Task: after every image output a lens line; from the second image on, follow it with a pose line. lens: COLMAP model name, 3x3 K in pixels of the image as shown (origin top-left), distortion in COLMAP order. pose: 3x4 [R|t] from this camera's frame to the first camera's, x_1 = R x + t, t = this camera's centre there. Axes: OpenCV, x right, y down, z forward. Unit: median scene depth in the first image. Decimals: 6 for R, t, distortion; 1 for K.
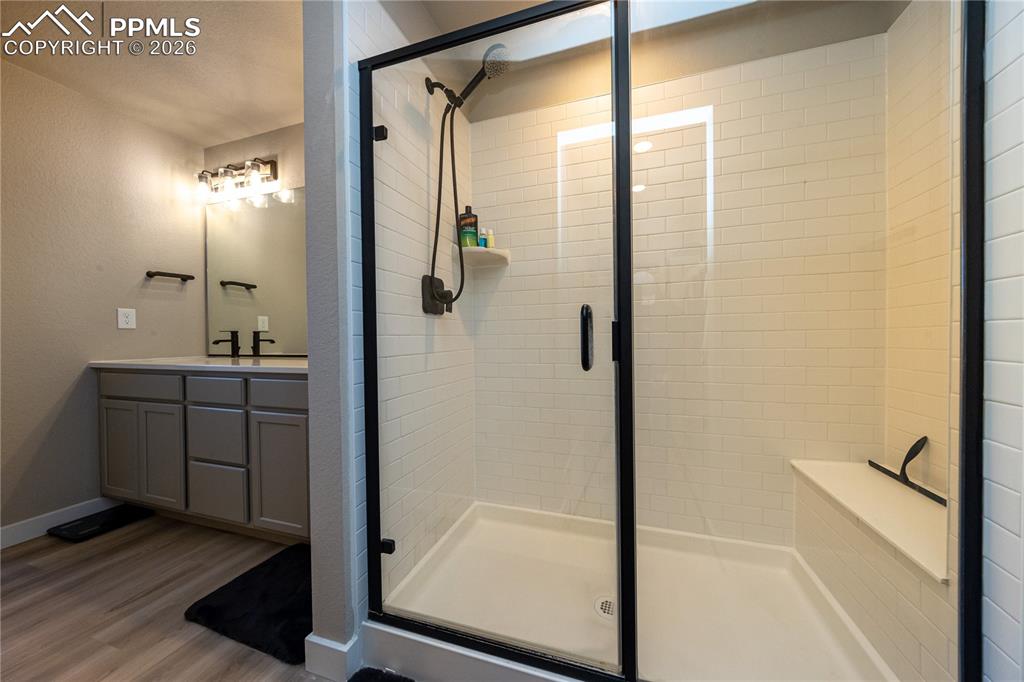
lens RADIAL K [[336.7, 0, 523.3], [0, 336.7, 341.2], [0, 0, 1]] dist [0.000696, 0.000047]
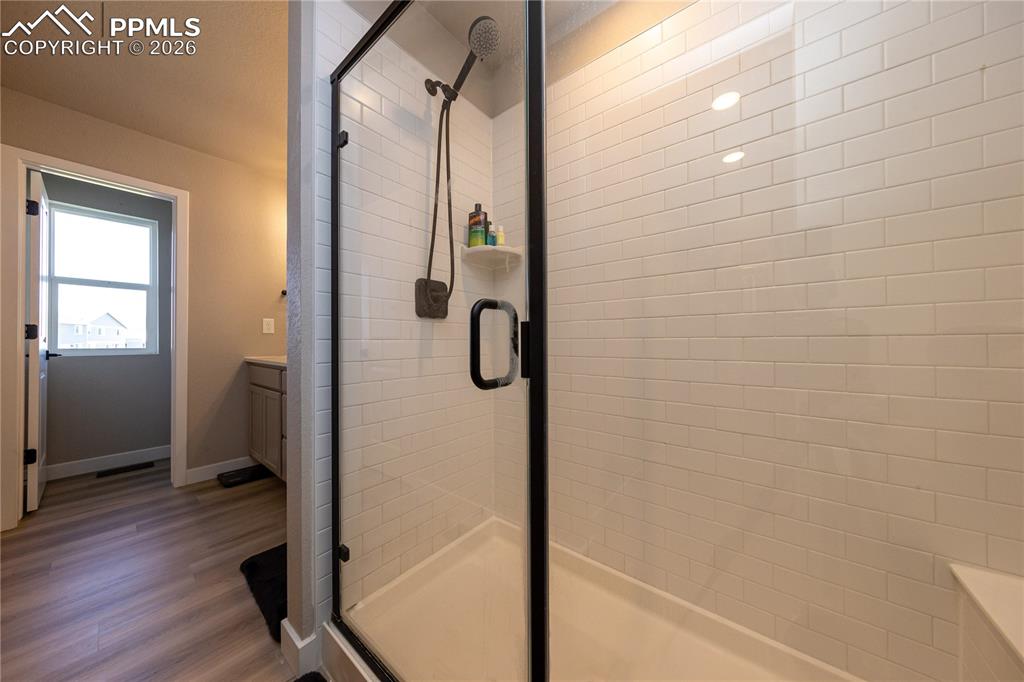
lens RADIAL K [[323.7, 0, 512.0], [0, 323.7, 341.0], [0, 0, 1]] dist [0.000132, -0.000016]
pose [[0.931211, 0.007457, -0.364404, 0.295903], [-0.012241, 0.999867, -0.010821, -0.006087], [0.364275, 0.014537, 0.931178, 0.213807]]
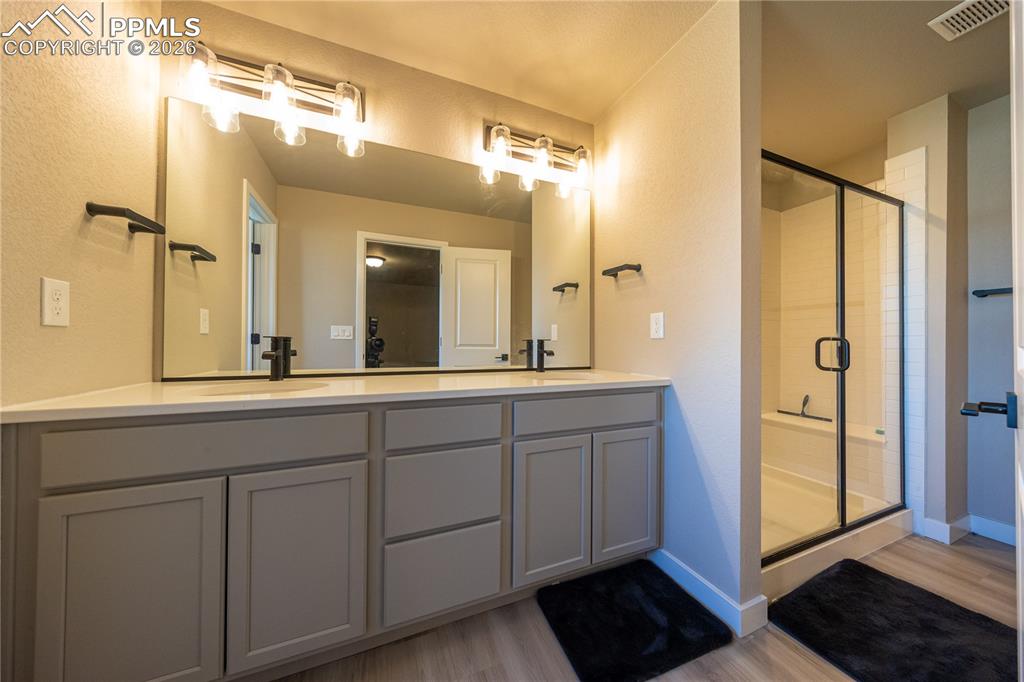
lens RADIAL K [[328.5, 0, 513.3], [0, 328.5, 345.3], [0, 0, 1]] dist [-0.000323, -0.000044]
pose [[0.775468, 0.014209, 0.631227, -1.419810], [0.002509, 0.999670, -0.025585, 0.003902], [-0.631382, 0.021424, 0.775176, 0.438949]]
